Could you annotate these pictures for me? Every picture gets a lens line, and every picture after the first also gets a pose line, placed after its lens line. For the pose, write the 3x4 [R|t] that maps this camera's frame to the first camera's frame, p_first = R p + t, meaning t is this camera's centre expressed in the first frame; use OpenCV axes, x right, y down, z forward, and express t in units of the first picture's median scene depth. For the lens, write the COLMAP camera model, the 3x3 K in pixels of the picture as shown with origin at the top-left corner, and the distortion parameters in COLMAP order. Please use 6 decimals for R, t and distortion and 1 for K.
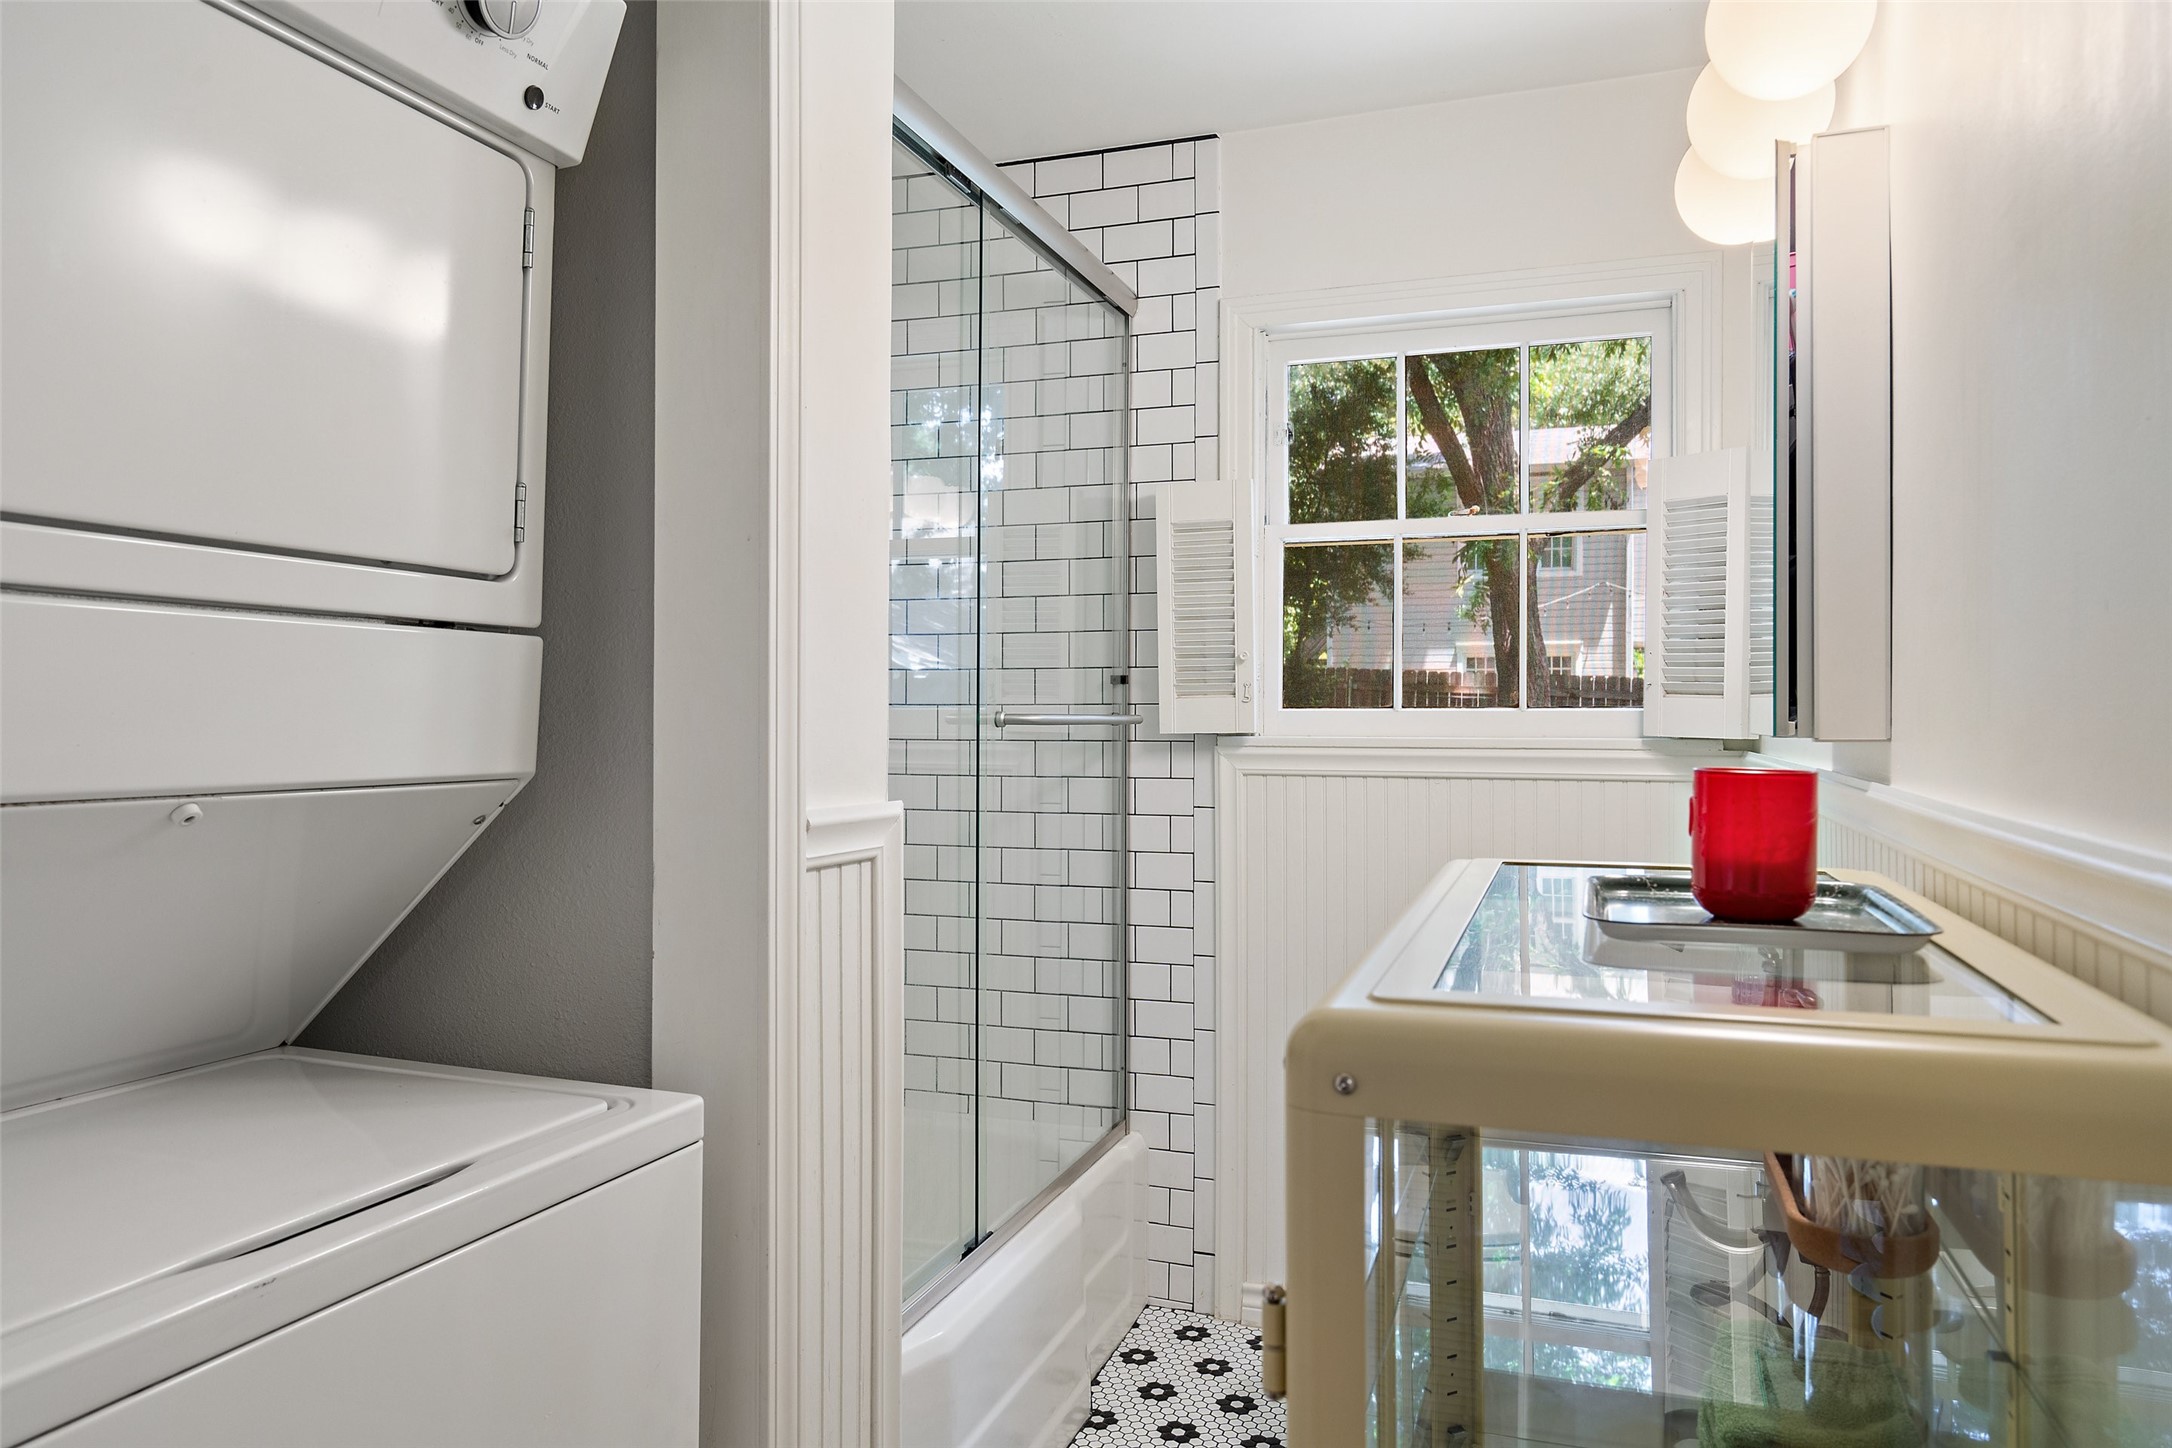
lens RADIAL K [[1460.7, 0, 1086.0], [0, 1460.7, 724.0], [0, 0, 1]] dist [-0.000371, -0.000077]
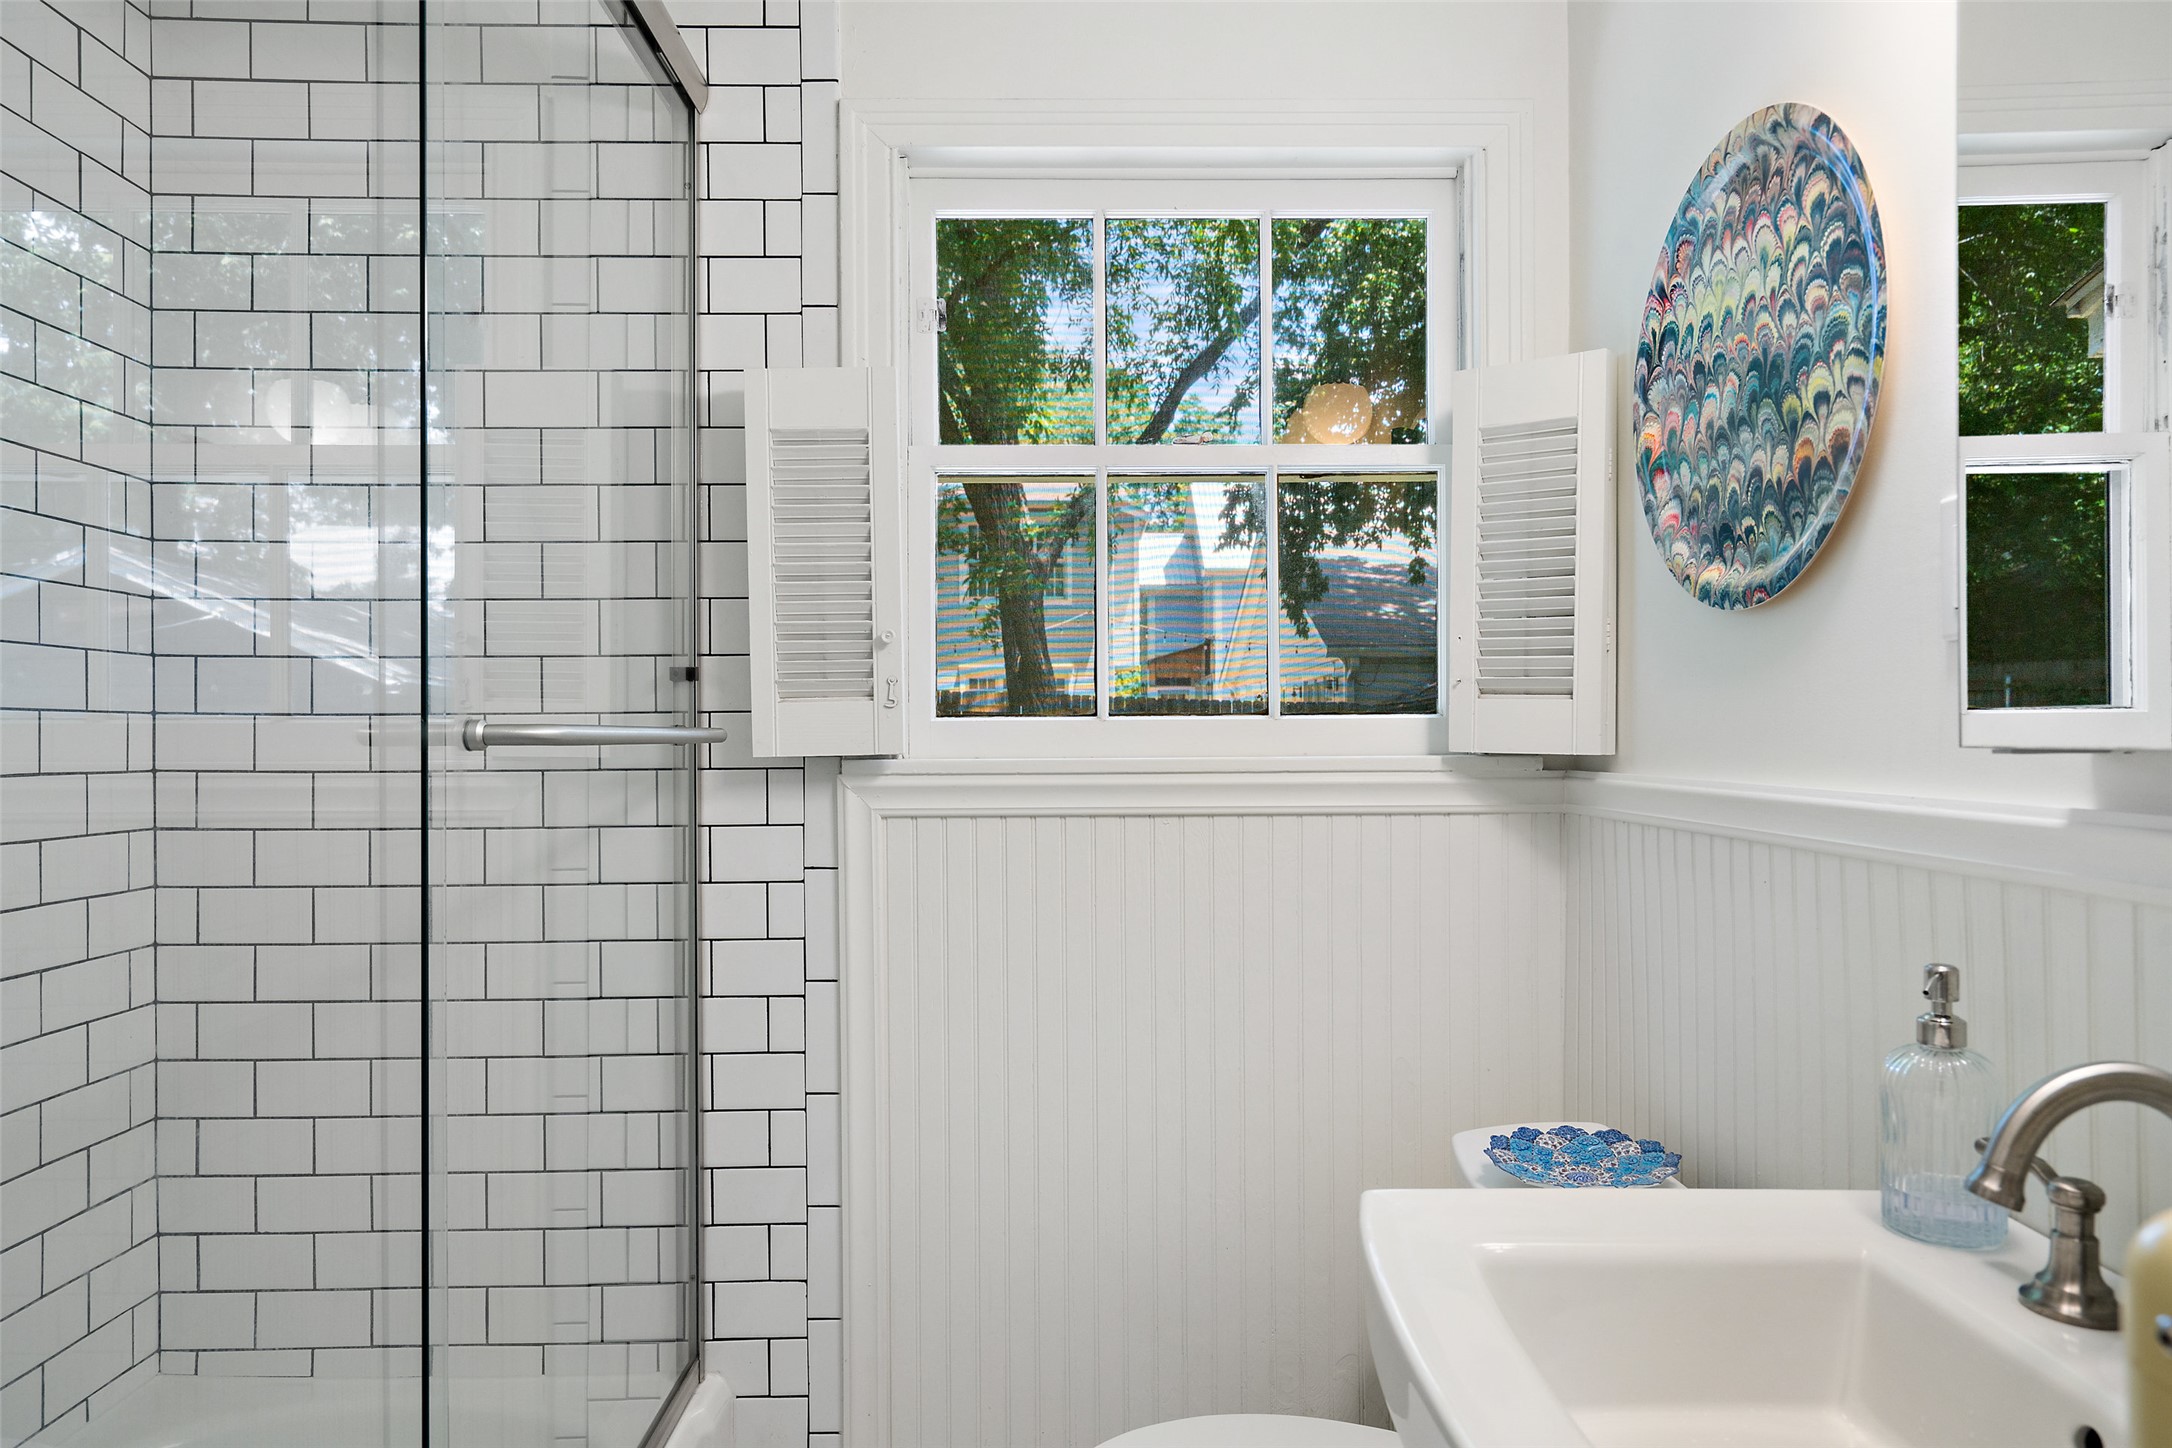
lens RADIAL K [[1355.0, 0, 1087.3], [0, 1355.0, 733.7], [0, 0, 1]] dist [0.006057, 0.002140]
pose [[0.938989, -0.006954, 0.343877, -0.015885], [0.009283, 0.999944, -0.005125, 0.000693], [-0.343822, 0.008004, 0.939001, 0.379494]]
